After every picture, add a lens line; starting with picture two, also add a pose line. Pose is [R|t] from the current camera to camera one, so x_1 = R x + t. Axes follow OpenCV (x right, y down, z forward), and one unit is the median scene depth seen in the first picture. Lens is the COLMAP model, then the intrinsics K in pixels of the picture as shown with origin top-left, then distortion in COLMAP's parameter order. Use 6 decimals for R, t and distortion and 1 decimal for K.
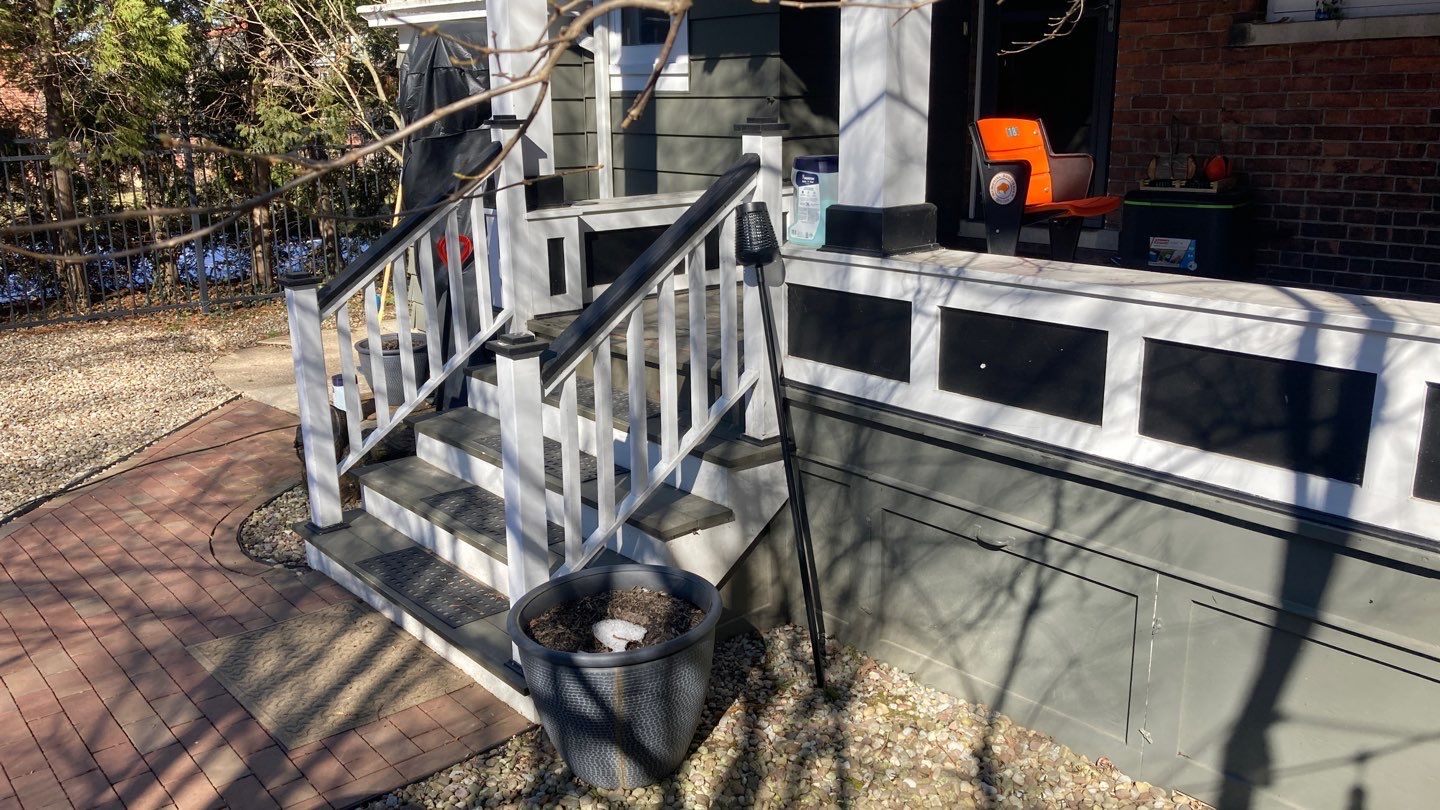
lens RADIAL K [[1201.1, 0, 722.4], [0, 1201.1, 449.9], [0, 0, 1]] dist [0.035573, 0.007818]
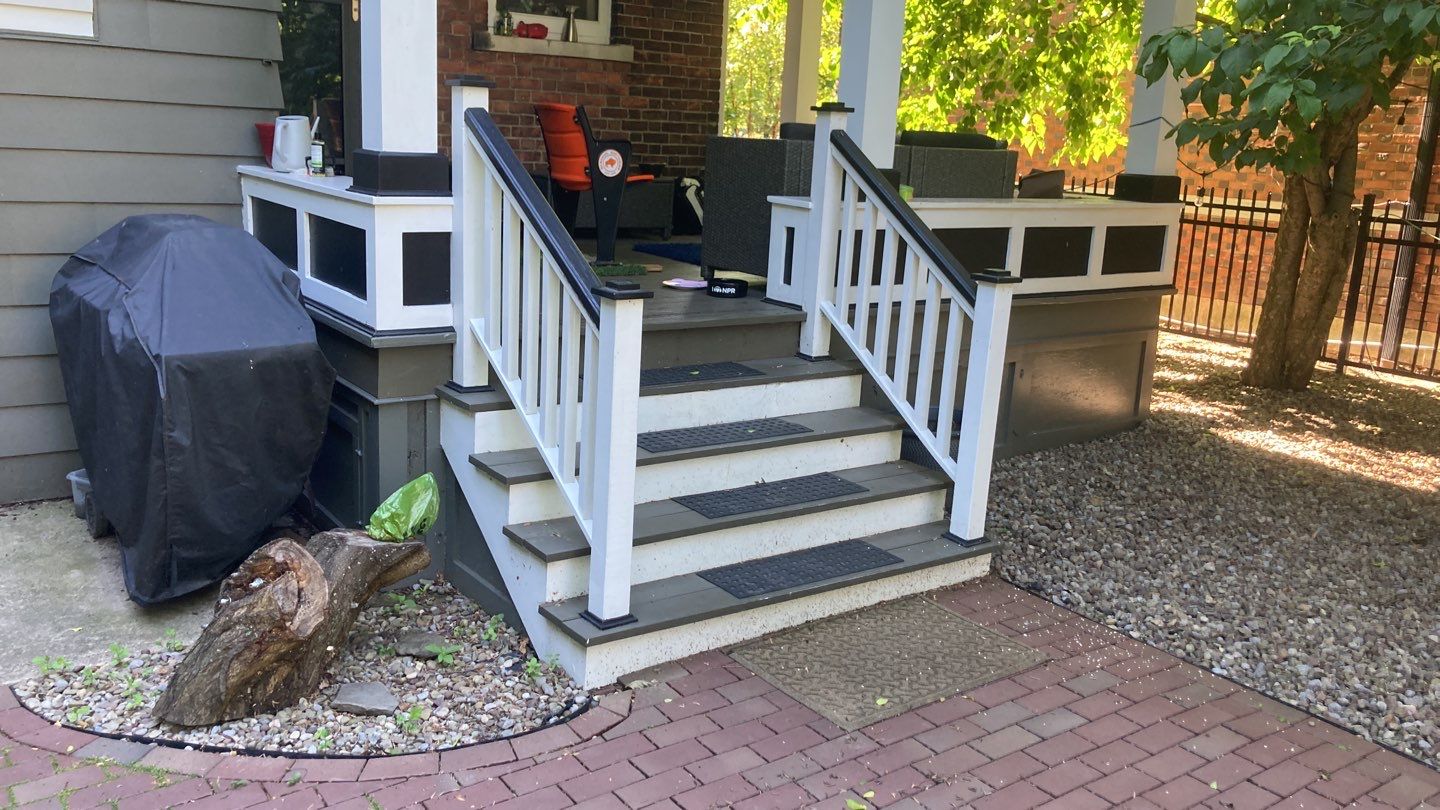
lens RADIAL K [[1198.8, 0, 720.0], [0, 1198.8, 405.0], [0, 0, 1]] dist [0.008798, 0.009589]
pose [[0.060402, -0.216149, 0.974490, -0.855728], [0.230407, 0.952927, 0.197085, -0.174619], [-0.971218, 0.212625, 0.107361, 0.720401]]
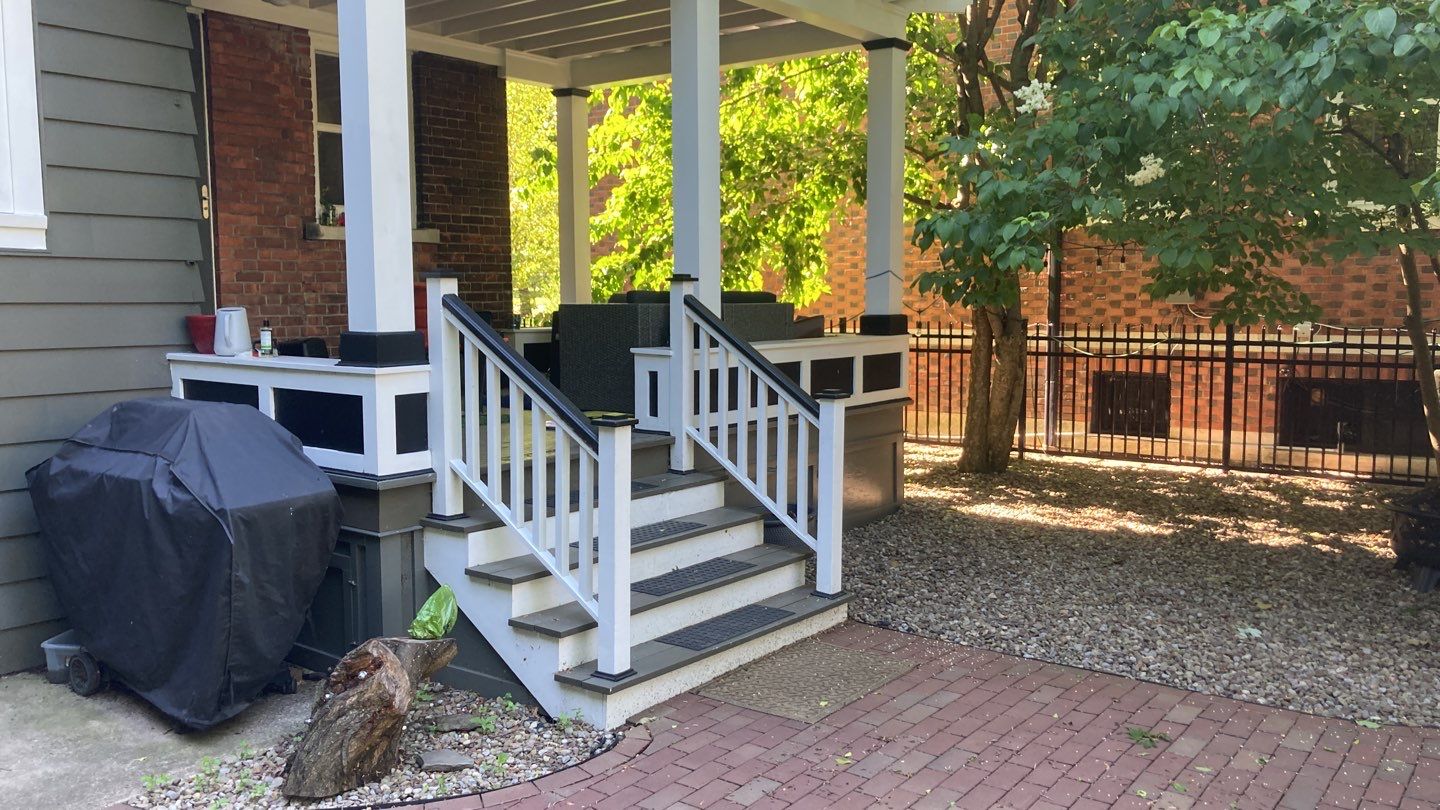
lens RADIAL K [[1191.0, 0, 742.7], [0, 1191.0, 401.8], [0, 0, 1]] dist [0.016277, 0.001720]
pose [[-0.237979, -0.084732, 0.967567, -1.054486], [0.274650, 0.949659, 0.150715, -0.230139], [-0.931629, 0.301610, -0.202727, 0.889953]]
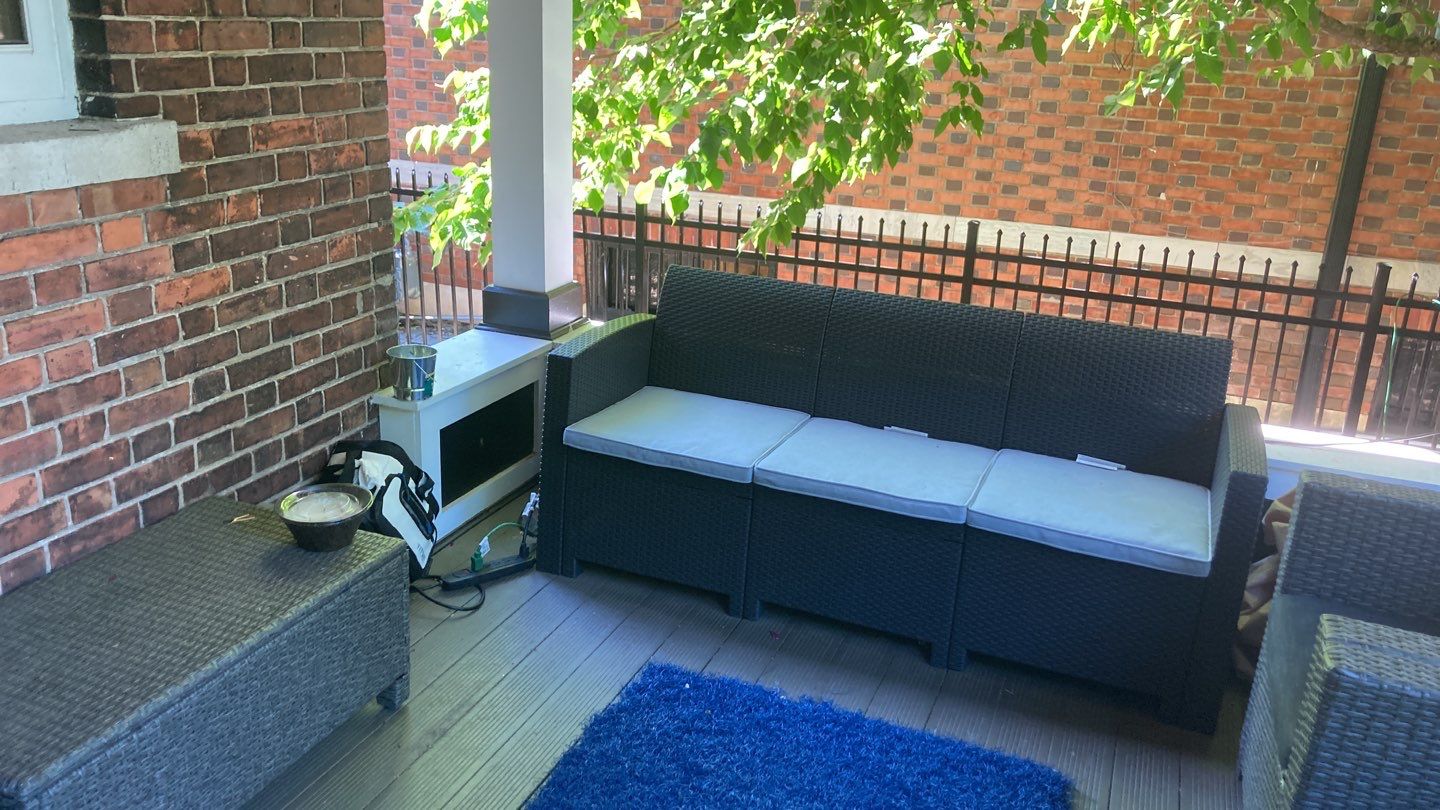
lens RADIAL K [[1191.0, 0, 742.7], [0, 1191.0, 401.8], [0, 0, 1]] dist [0.016277, 0.001720]
pose [[-0.492728, -0.286900, 0.821527, 0.093027], [0.201921, 0.880621, 0.428643, -0.369040], [-0.846432, 0.377088, -0.375976, 0.901313]]
